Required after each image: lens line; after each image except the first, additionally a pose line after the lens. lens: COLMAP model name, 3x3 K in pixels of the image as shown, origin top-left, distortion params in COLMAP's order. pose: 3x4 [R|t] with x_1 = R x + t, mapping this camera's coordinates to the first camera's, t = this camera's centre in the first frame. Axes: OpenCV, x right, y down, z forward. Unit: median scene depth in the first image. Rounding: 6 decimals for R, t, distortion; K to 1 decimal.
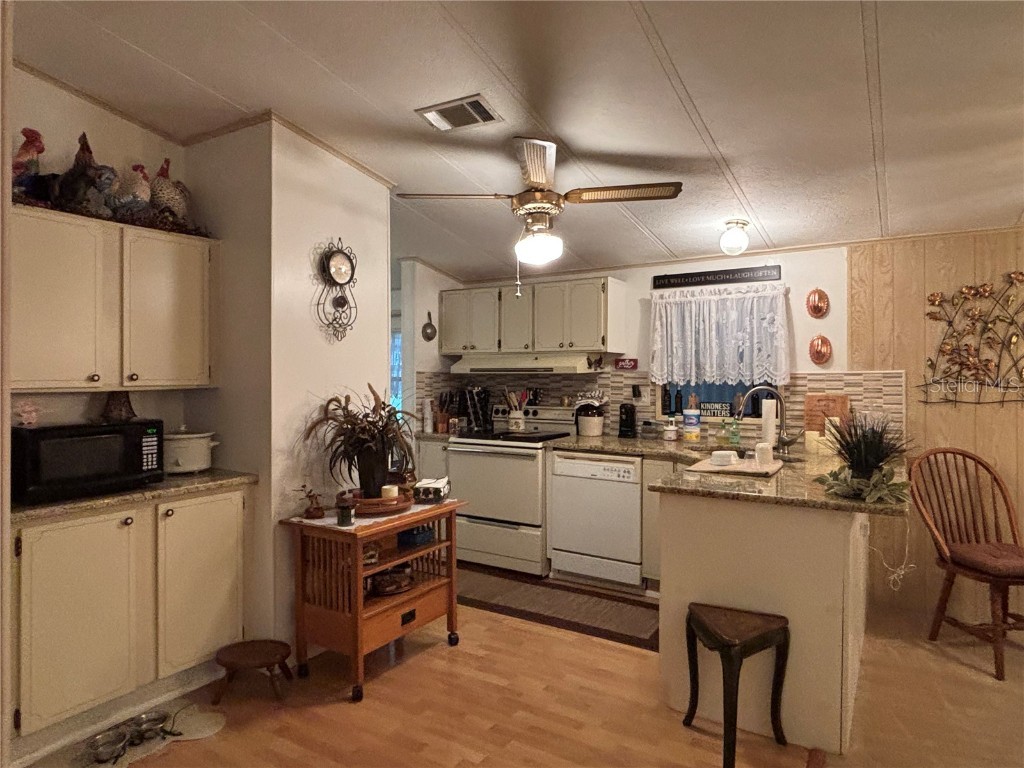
lens RADIAL K [[617.6, 0, 510.4], [0, 617.6, 373.2], [0, 0, 1]] dist [0.007117, -0.003830]
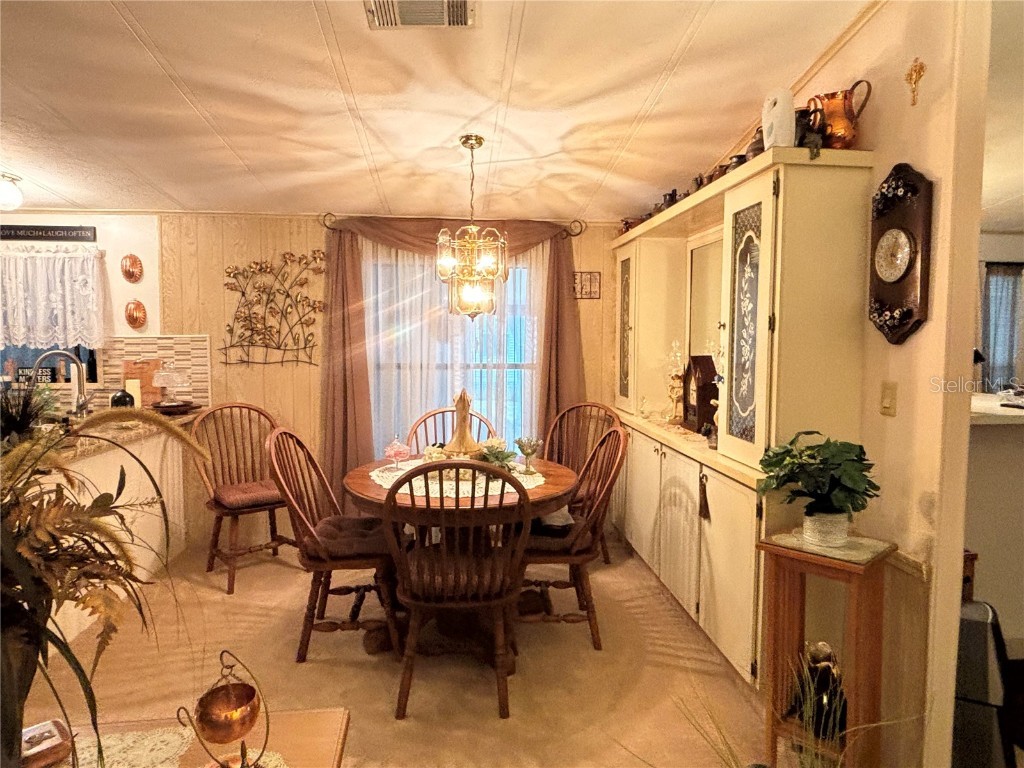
lens RADIAL K [[617.6, 0, 479.6], [0, 617.6, 371.6], [0, 0, 1]] dist [0.007117, -0.003830]
pose [[0.810427, -0.031729, 0.584980, 0.366922], [-0.004981, 0.998123, 0.061039, -0.008468], [-0.585818, -0.052381, 0.808748, -0.173967]]
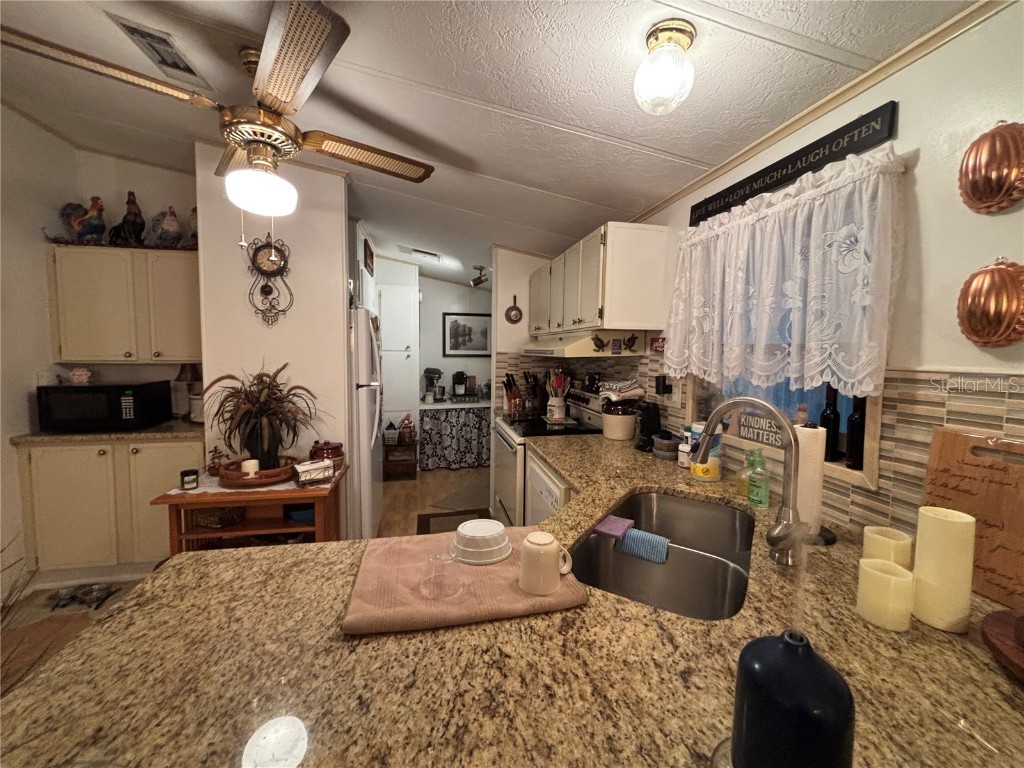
lens RADIAL K [[417.5, 0, 511.3], [0, 417.5, 376.2], [0, 0, 1]] dist [0.003093, 0.000900]
pose [[0.693251, 0.054082, -0.718664, 0.493314], [-0.009983, 0.997805, 0.065458, -0.011177], [0.720627, -0.038204, 0.692270, 0.654138]]
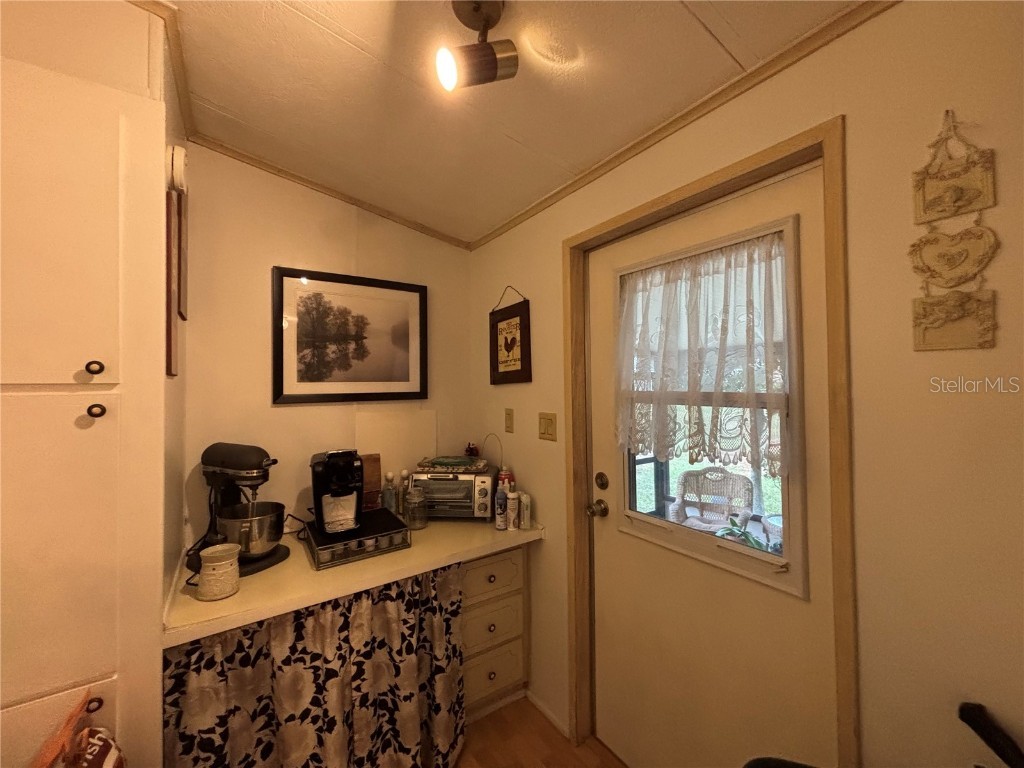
lens RADIAL K [[417.5, 0, 511.2], [0, 417.5, 378.8], [0, 0, 1]] dist [0.003093, 0.000900]
pose [[0.915758, -0.007712, -0.401656, -0.292949], [0.005794, 0.999965, -0.005990, -0.004509], [0.401688, 0.003158, 0.915771, 1.173369]]
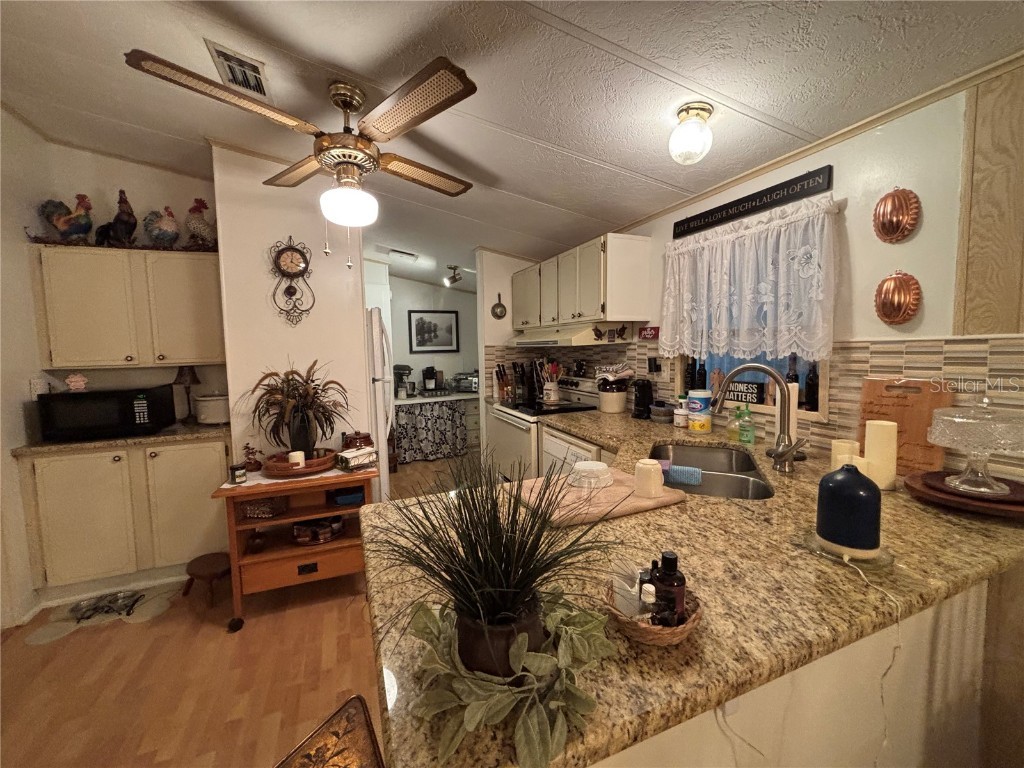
lens RADIAL K [[417.5, 0, 512.4], [0, 417.5, 376.7], [0, 0, 1]] dist [0.003093, 0.000900]
pose [[0.813911, 0.026379, -0.580391, 0.447081], [0.021899, 0.996866, 0.076018, -0.003668], [0.580577, -0.074582, 0.810782, 0.486313]]
